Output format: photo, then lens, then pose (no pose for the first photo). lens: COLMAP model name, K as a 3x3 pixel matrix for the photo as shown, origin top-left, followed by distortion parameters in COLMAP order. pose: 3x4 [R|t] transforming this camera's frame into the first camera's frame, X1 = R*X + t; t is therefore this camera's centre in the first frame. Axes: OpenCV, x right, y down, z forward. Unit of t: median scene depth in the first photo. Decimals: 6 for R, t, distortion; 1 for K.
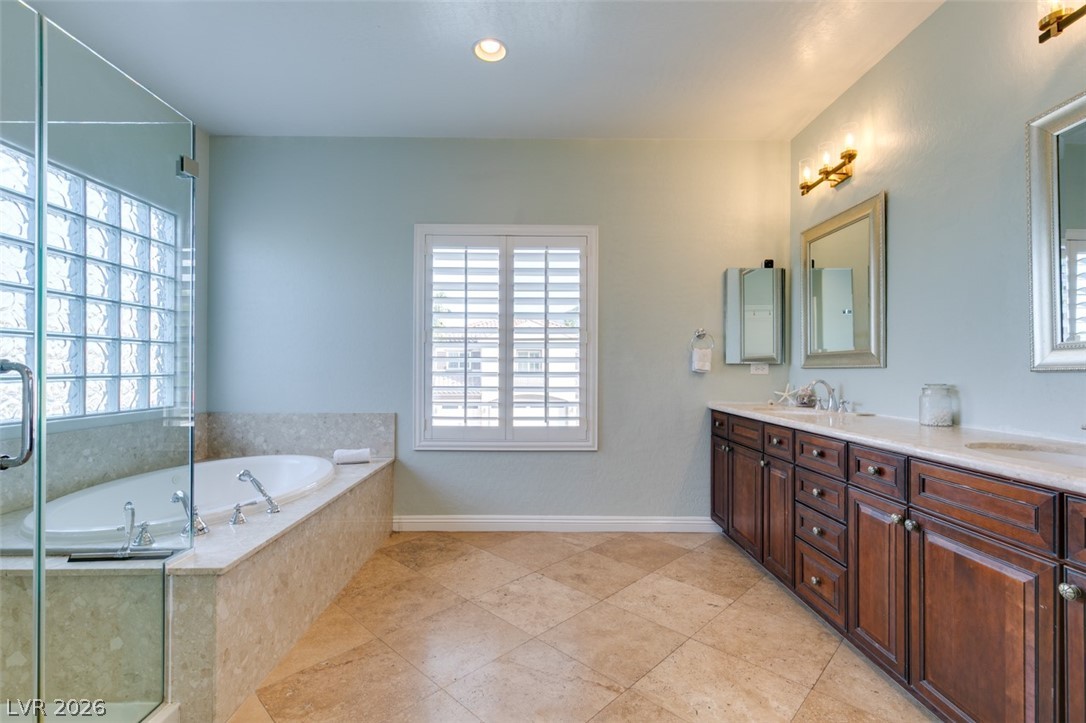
lens RADIAL K [[485.6, 0, 539.4], [0, 485.6, 366.1], [0, 0, 1]] dist [0.002887, -0.001063]
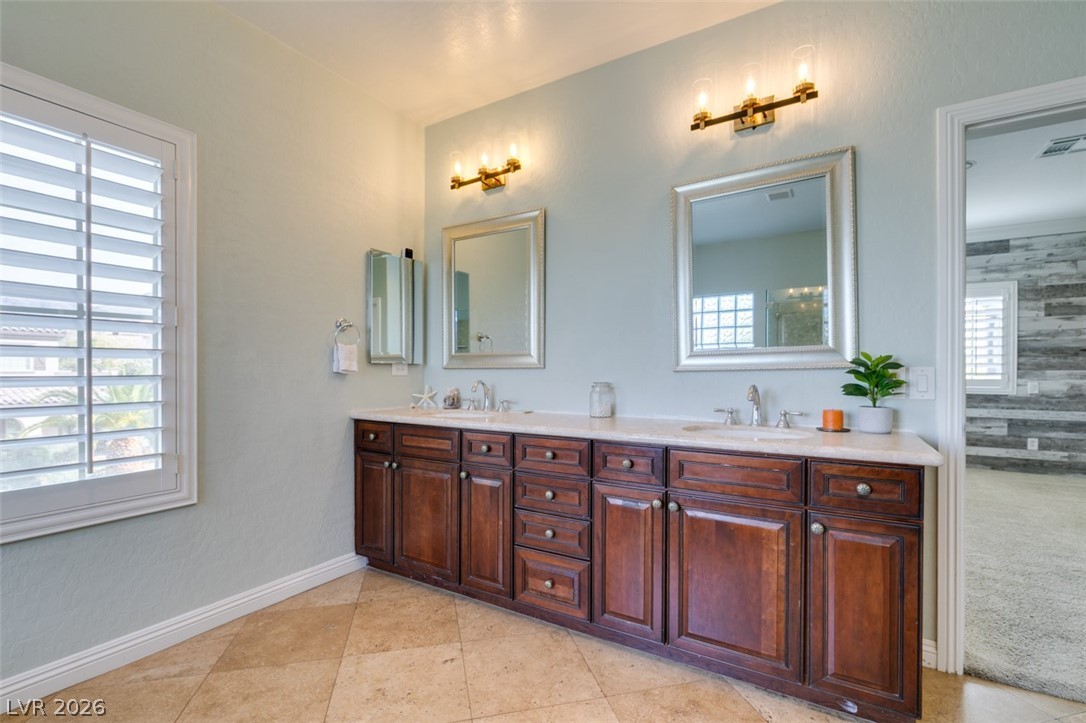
lens RADIAL K [[486.8, 0, 547.3], [0, 486.8, 373.2], [0, 0, 1]] dist [-0.000901, -0.000594]
pose [[0.524570, -0.008564, 0.851324, -0.260315], [-0.004934, 0.999902, 0.013099, -0.000262], [-0.851353, -0.011071, 0.524477, 0.466401]]
